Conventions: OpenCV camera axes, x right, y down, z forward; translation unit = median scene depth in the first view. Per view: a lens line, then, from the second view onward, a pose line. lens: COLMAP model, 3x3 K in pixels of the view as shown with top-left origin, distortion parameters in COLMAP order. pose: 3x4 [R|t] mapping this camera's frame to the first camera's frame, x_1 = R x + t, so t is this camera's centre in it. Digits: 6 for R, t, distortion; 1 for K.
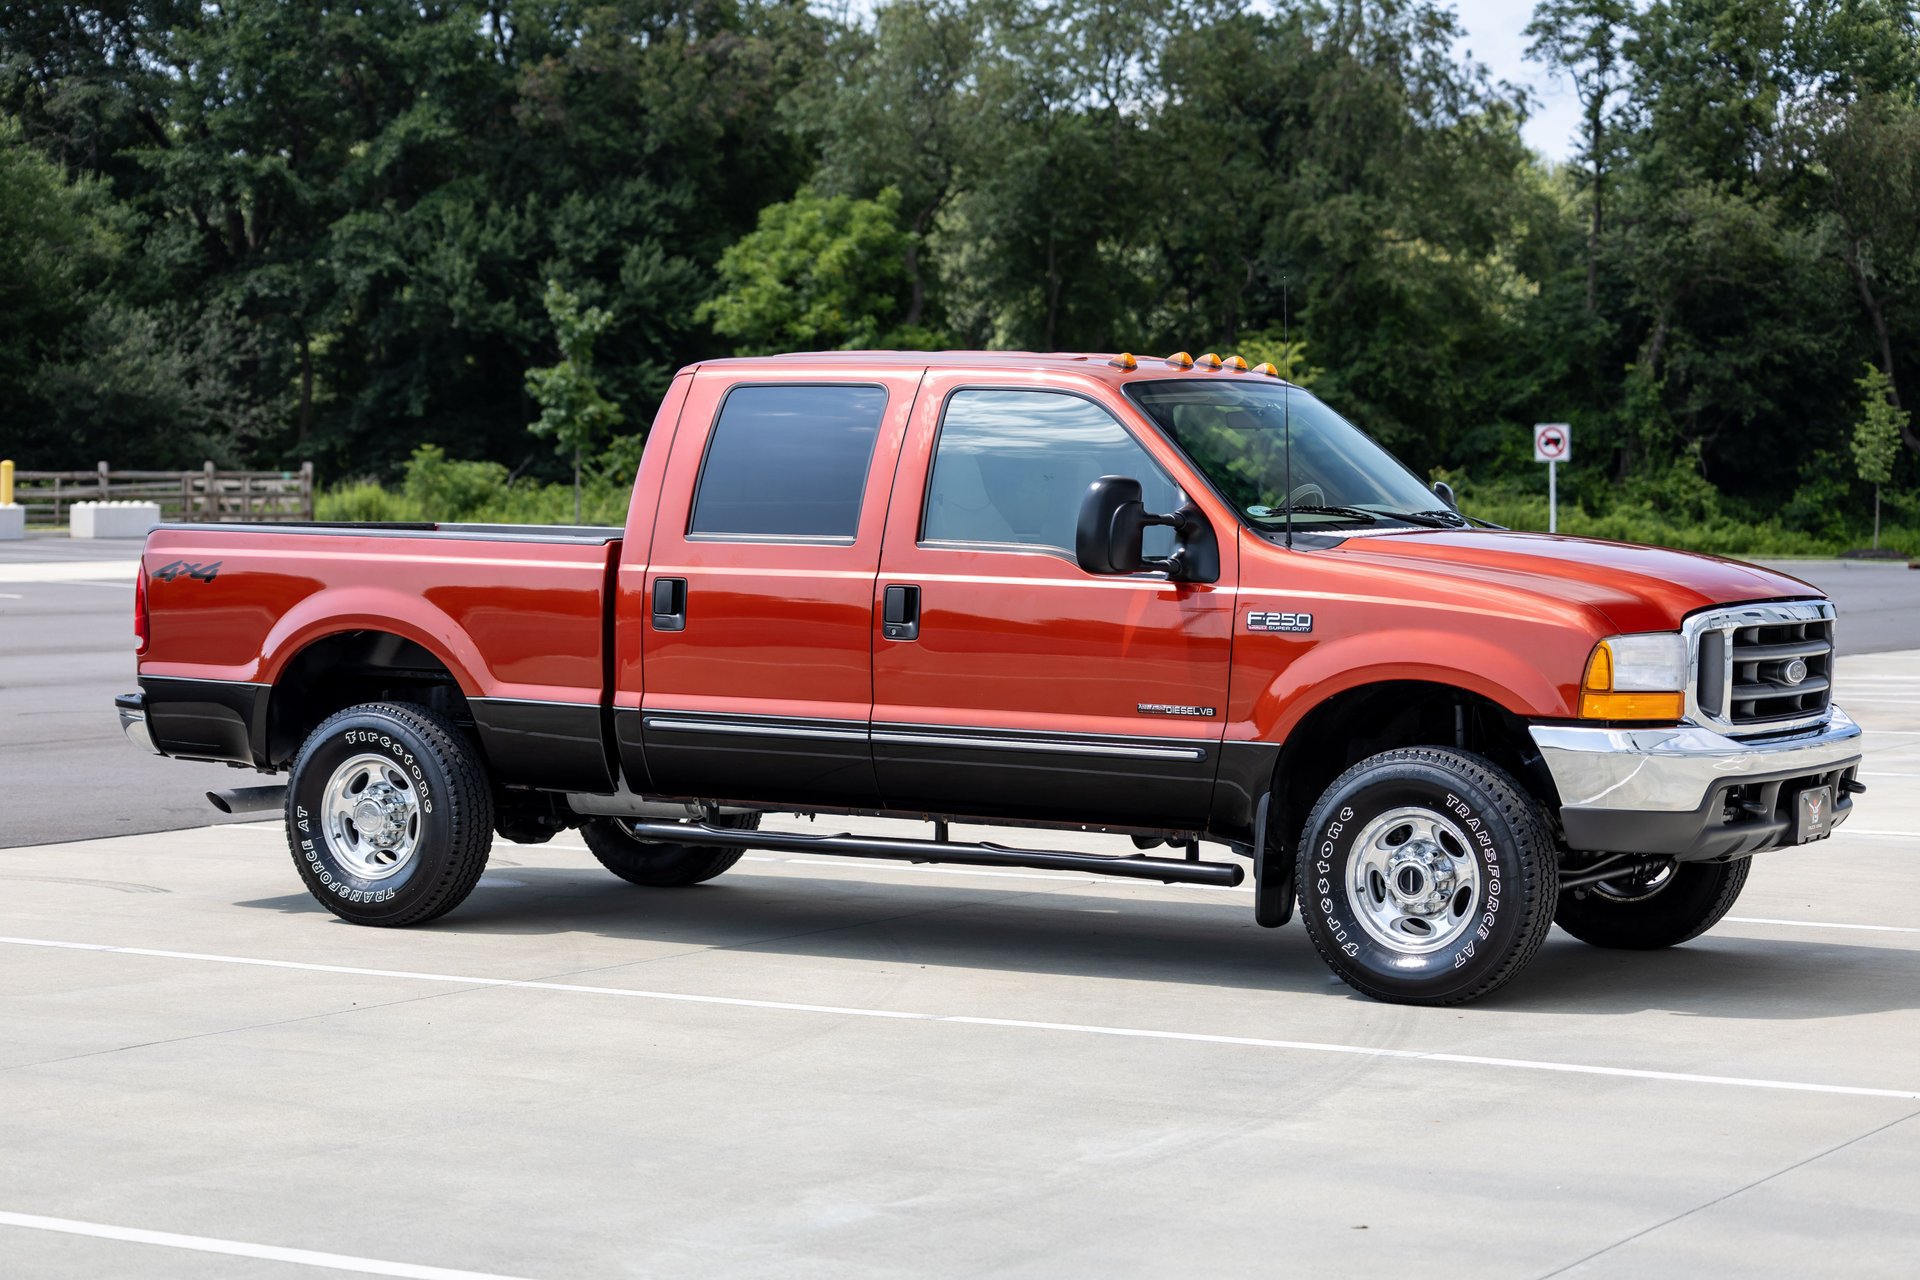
lens RADIAL K [[4948.2, 0, 960.0], [0, 4948.2, 640.0], [0, 0, 1]] dist [-0.130094, -0.245889]
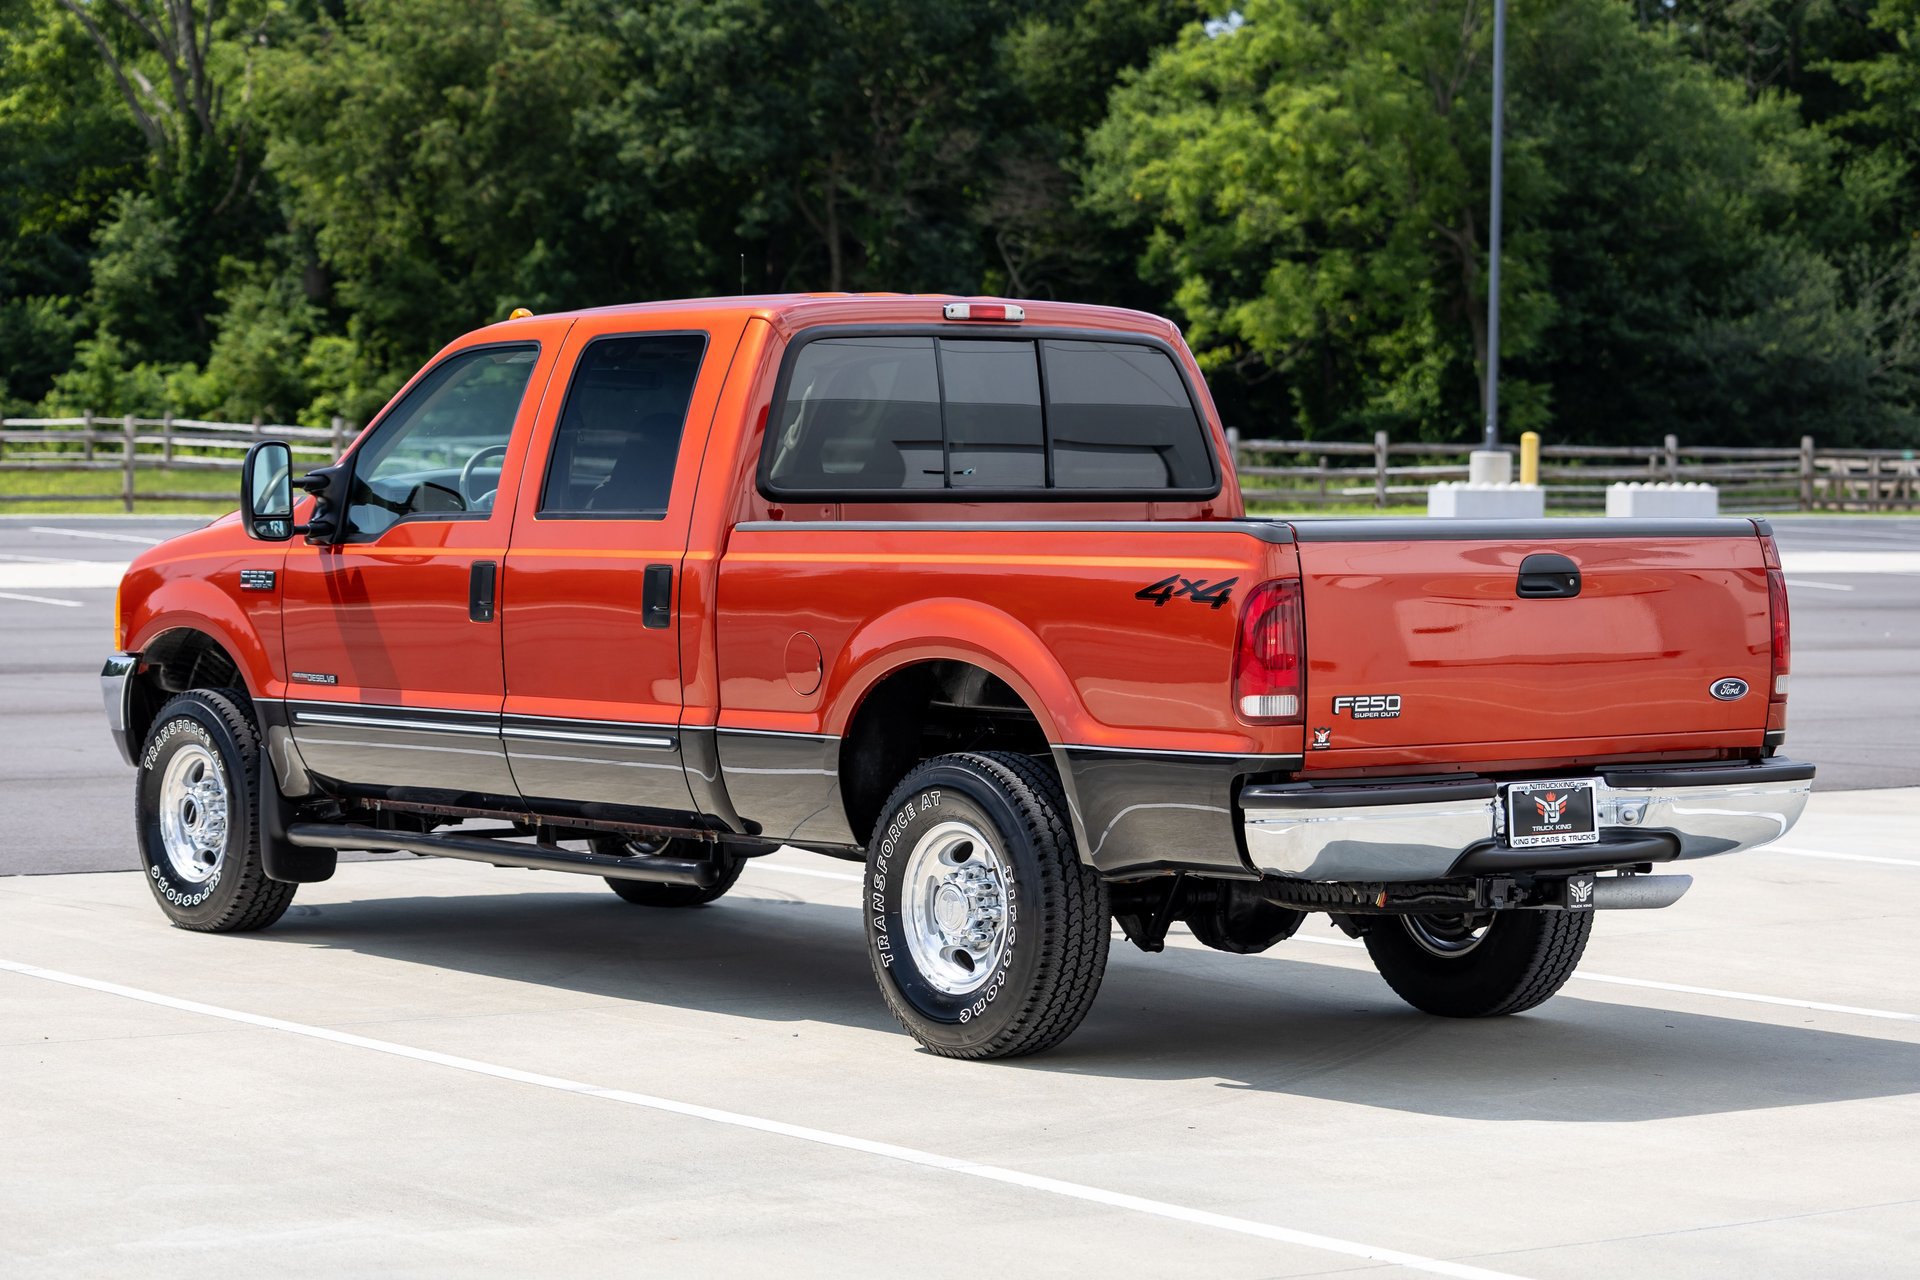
lens RADIAL K [[5917.5, 0, 835.8], [0, 5917.5, 640.4], [0, 0, 1]] dist [-0.030953, -1.895844]
pose [[0.906337, 0.019340, -0.422113, 0.105143], [-0.020436, 0.999789, 0.001927, -0.000498], [0.422061, 0.006880, 0.906541, 0.027704]]
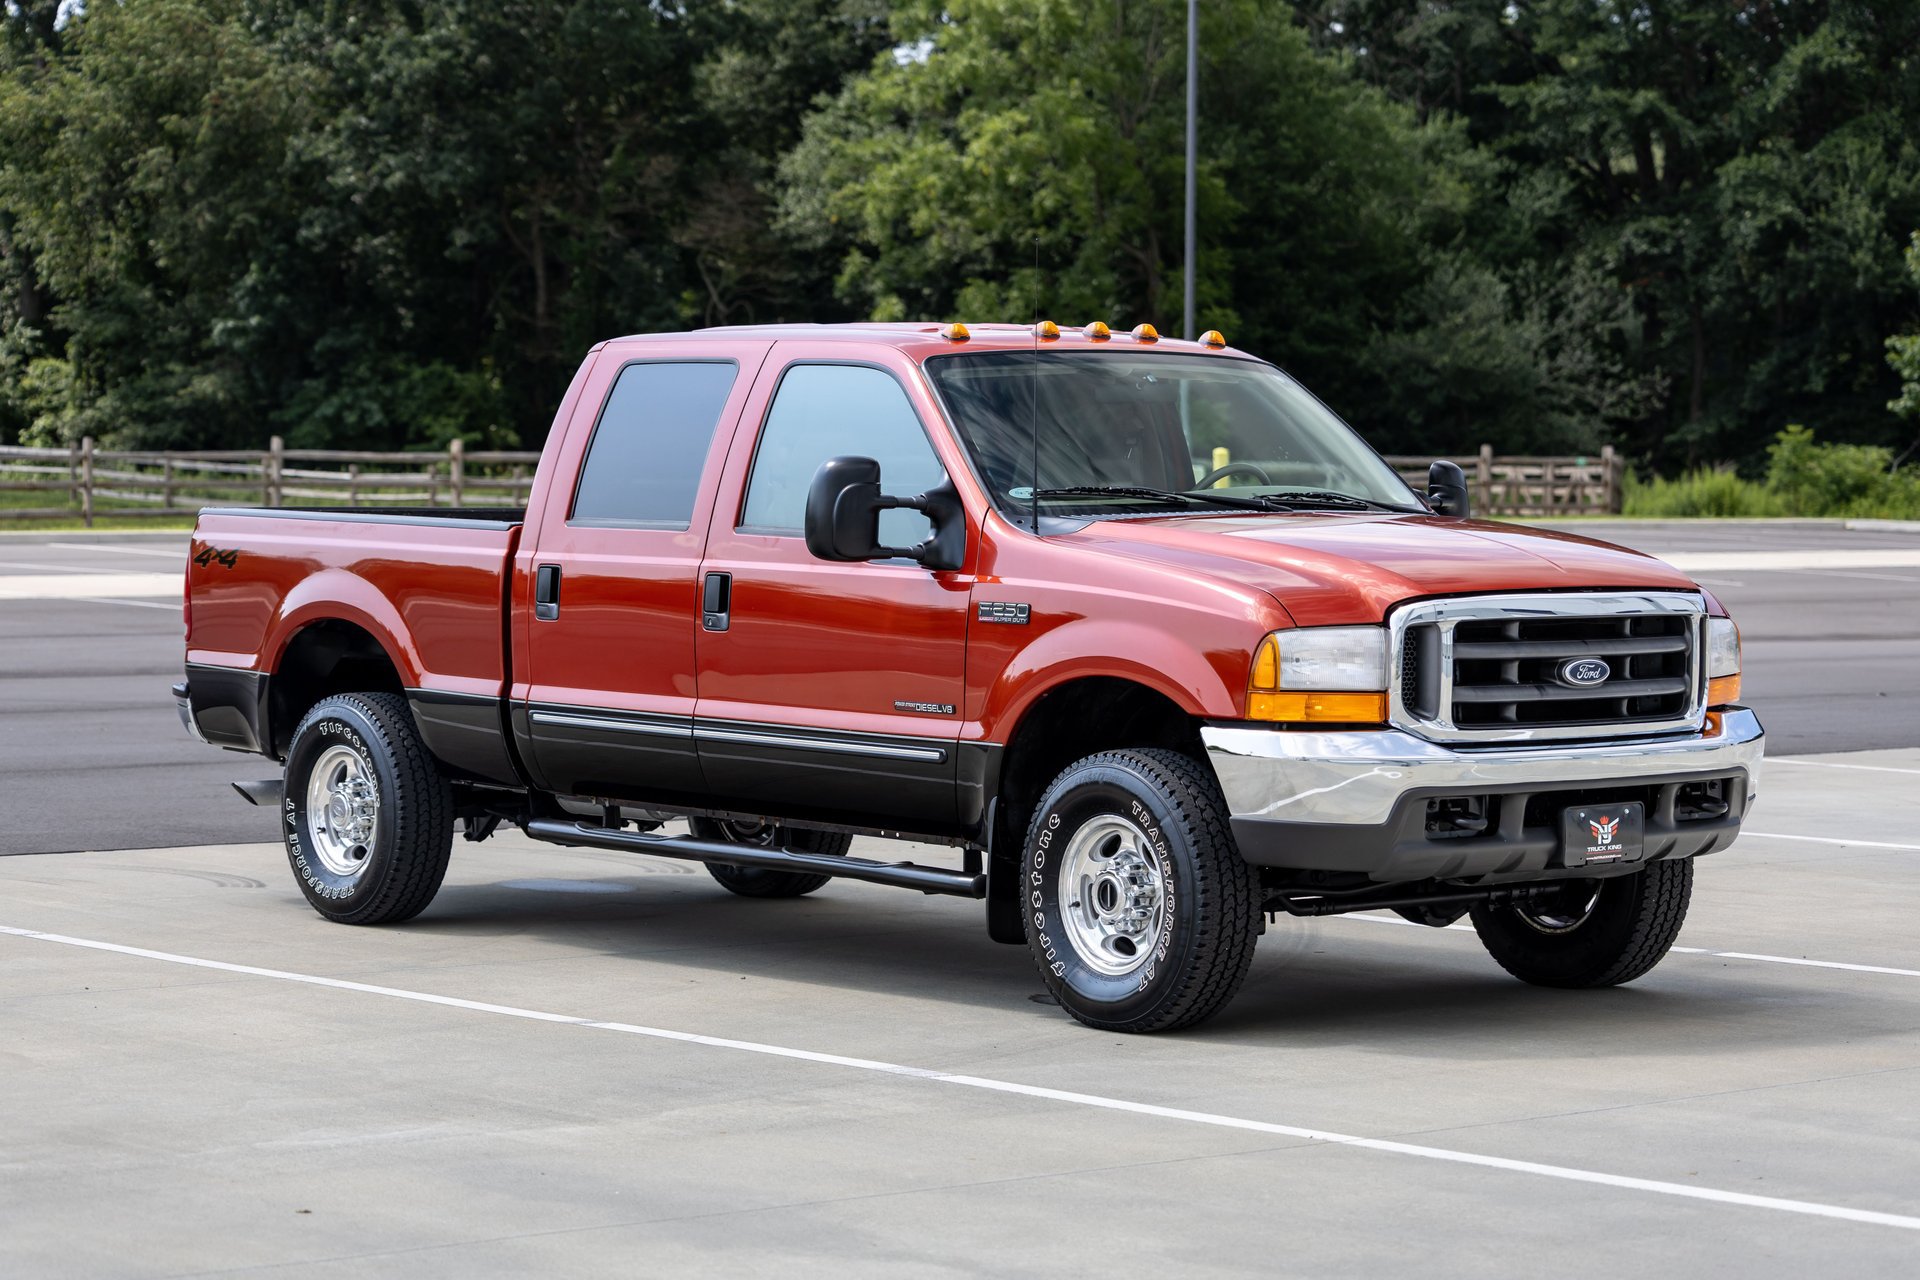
lens RADIAL K [[5917.5, 0, 835.8], [0, 5917.5, 640.4], [0, 0, 1]] dist [-0.030953, -1.895844]
pose [[0.931461, 0.009776, -0.363711, 0.105979], [-0.011060, 0.999938, -0.001448, 0.000834], [0.363674, 0.005371, 0.931511, -0.010459]]
